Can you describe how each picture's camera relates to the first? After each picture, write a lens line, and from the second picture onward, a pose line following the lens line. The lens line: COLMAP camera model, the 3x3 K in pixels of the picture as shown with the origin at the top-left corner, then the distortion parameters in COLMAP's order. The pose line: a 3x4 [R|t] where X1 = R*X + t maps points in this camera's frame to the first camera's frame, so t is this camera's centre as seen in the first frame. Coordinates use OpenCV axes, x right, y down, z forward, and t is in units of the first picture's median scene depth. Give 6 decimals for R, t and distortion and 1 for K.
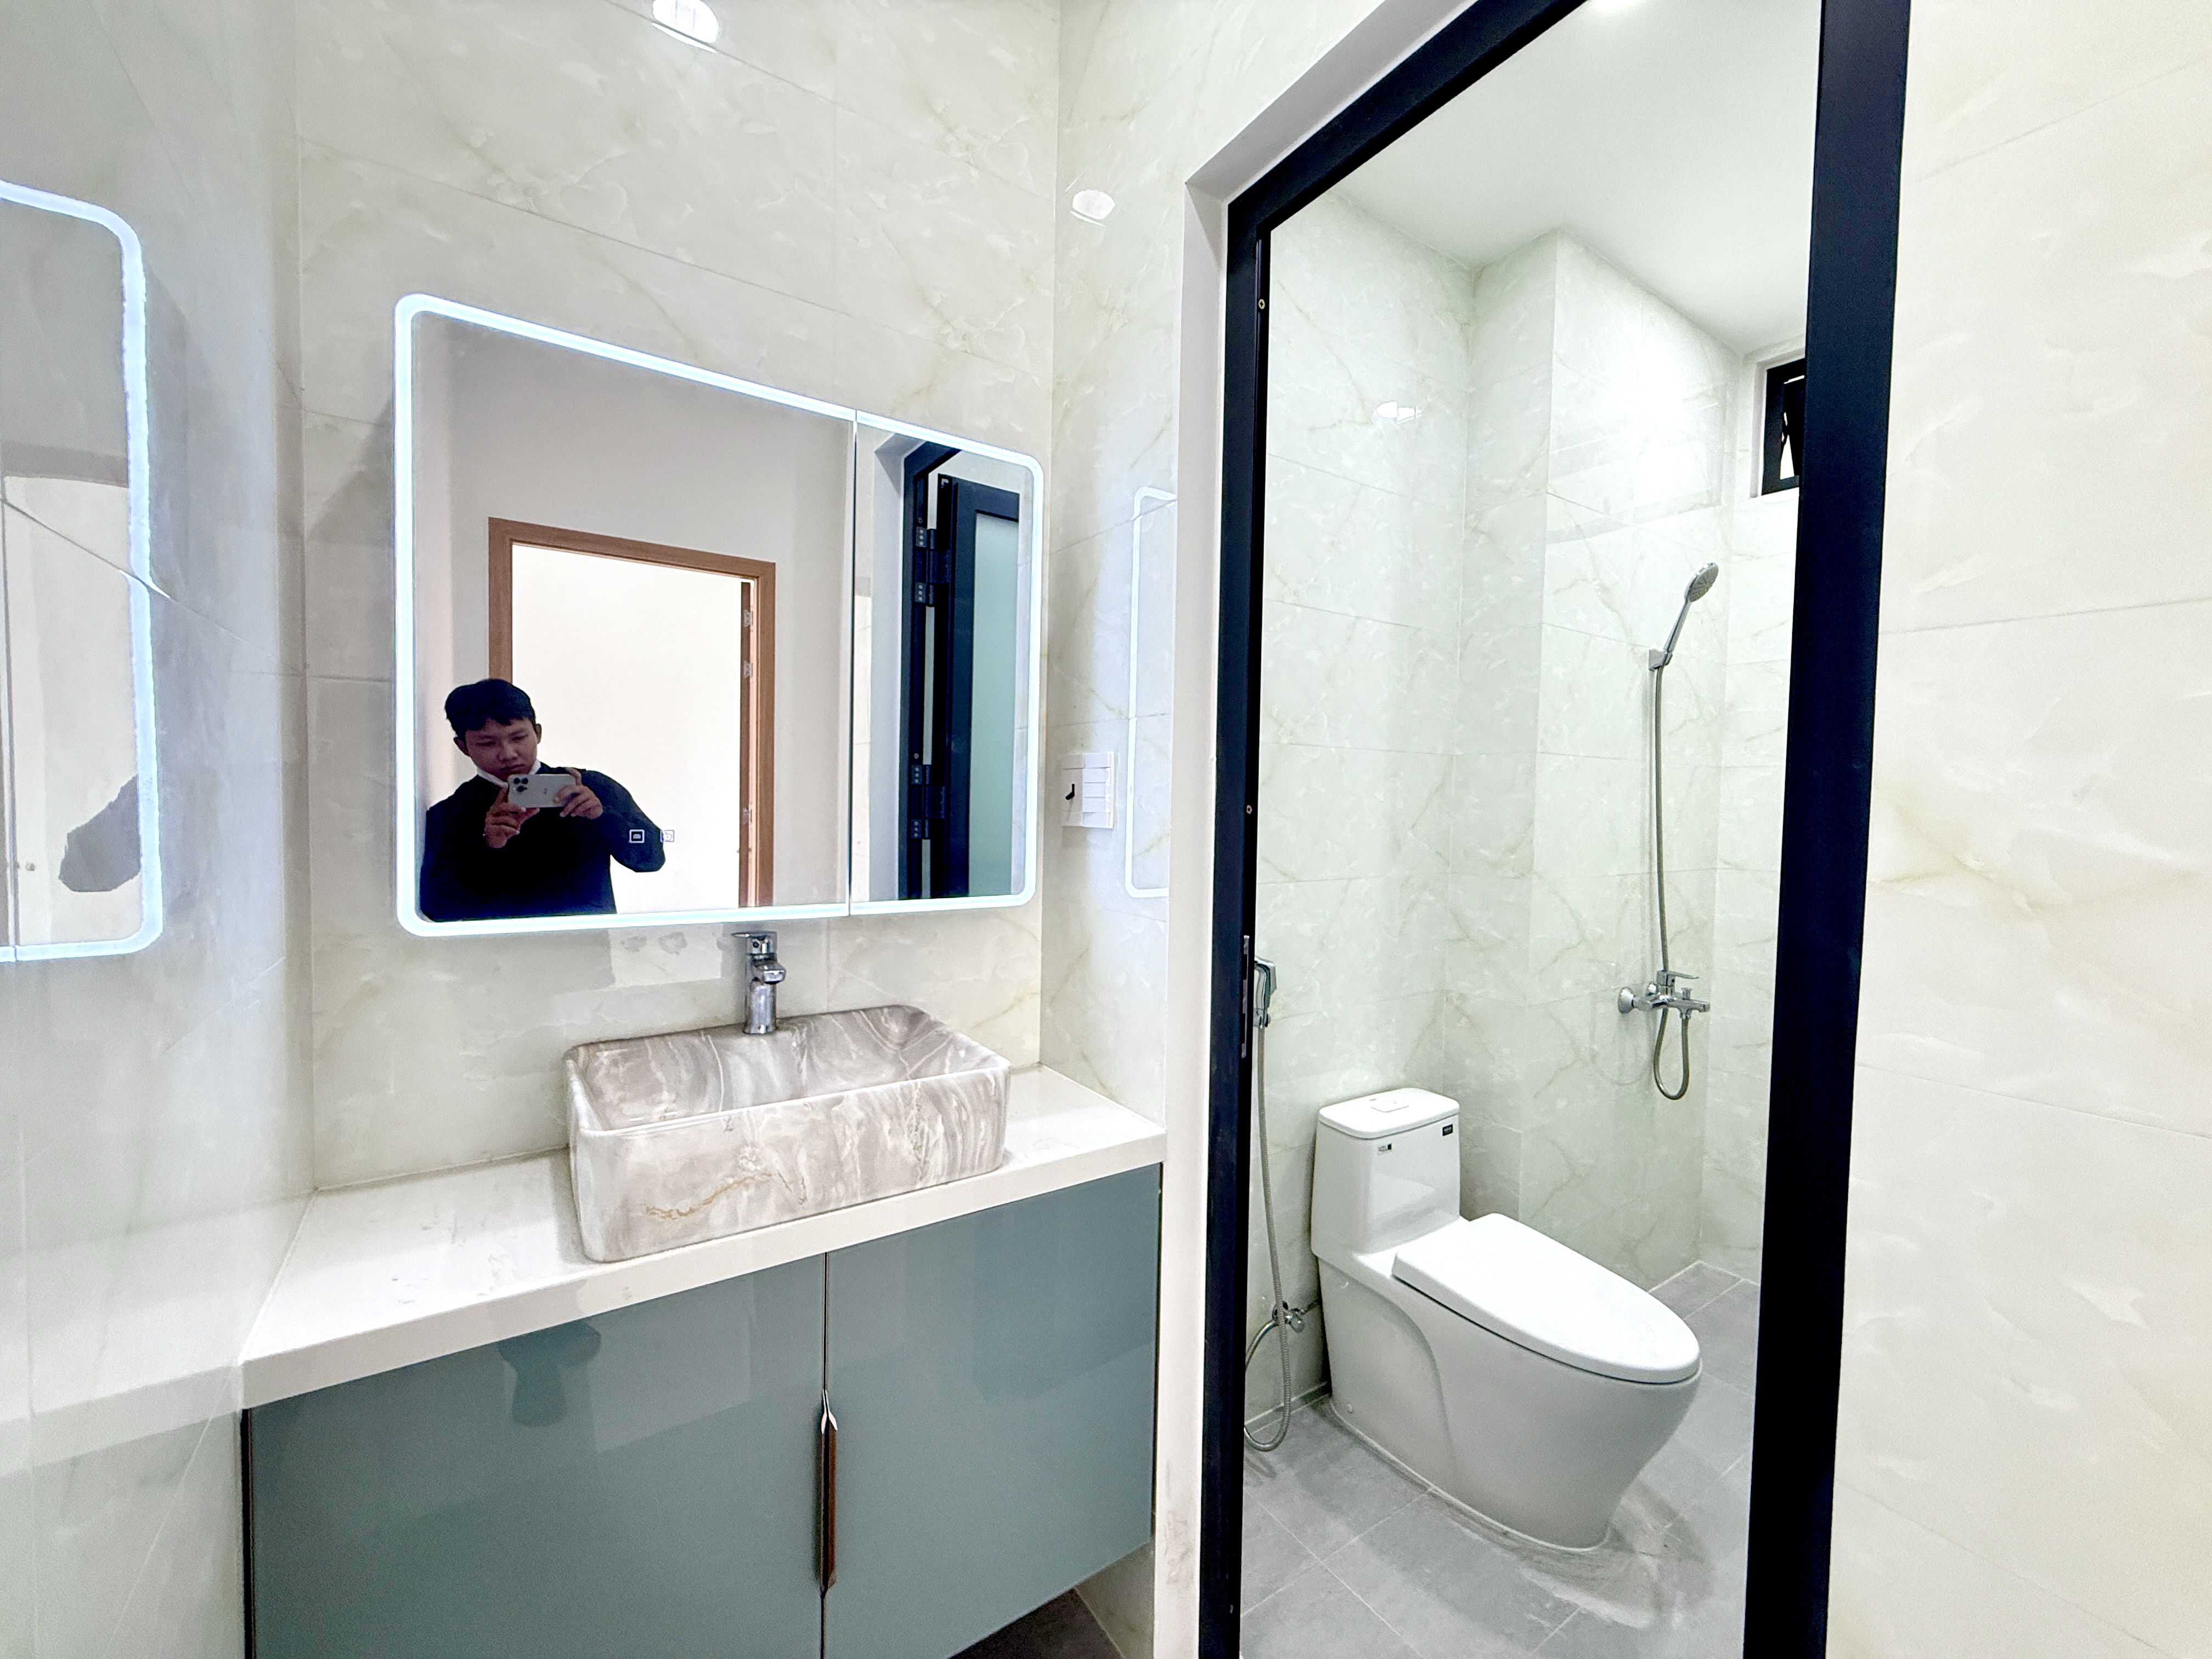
lens RADIAL K [[881.3, 0, 1093.7], [0, 881.3, 833.8], [0, 0, 1]] dist [0.000451, -0.000268]
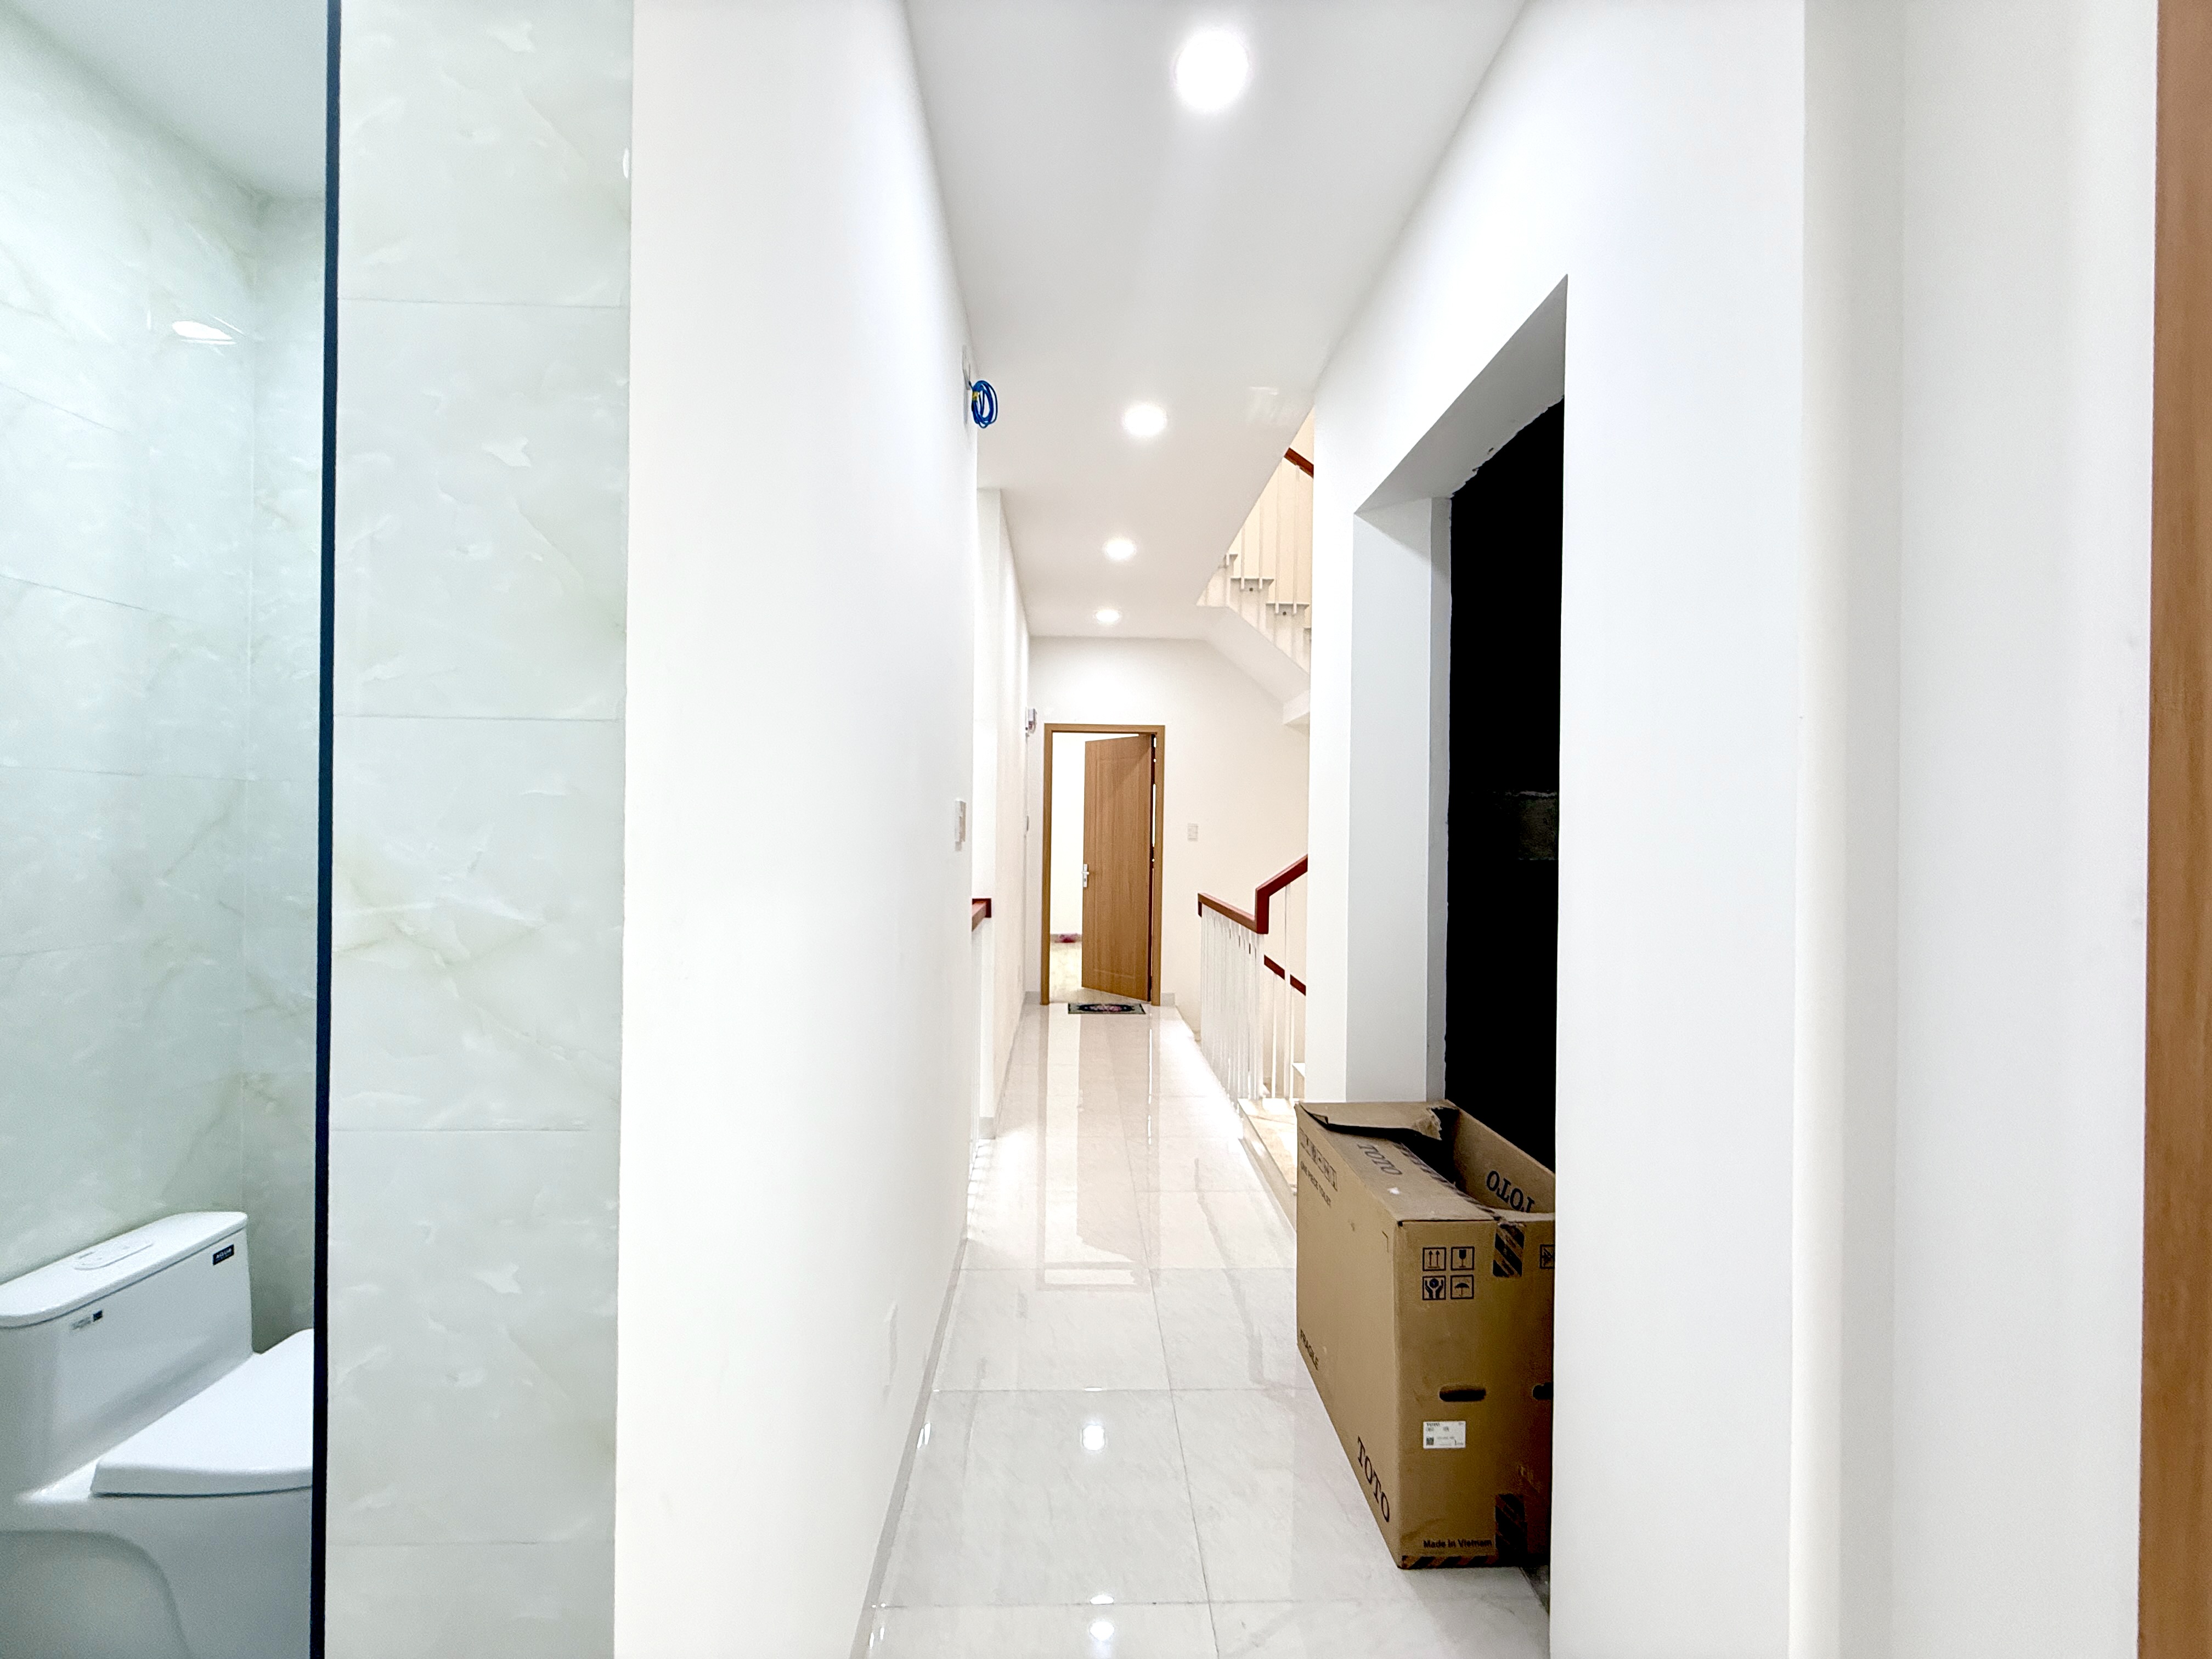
lens RADIAL K [[881.3, 0, 1097.1], [0, 881.3, 832.1], [0, 0, 1]] dist [0.000451, -0.000268]
pose [[0.520157, -0.016681, 0.853908, 0.143247], [0.033496, 0.999438, -0.000880, -0.017250], [-0.853414, 0.029060, 0.520423, -0.096616]]
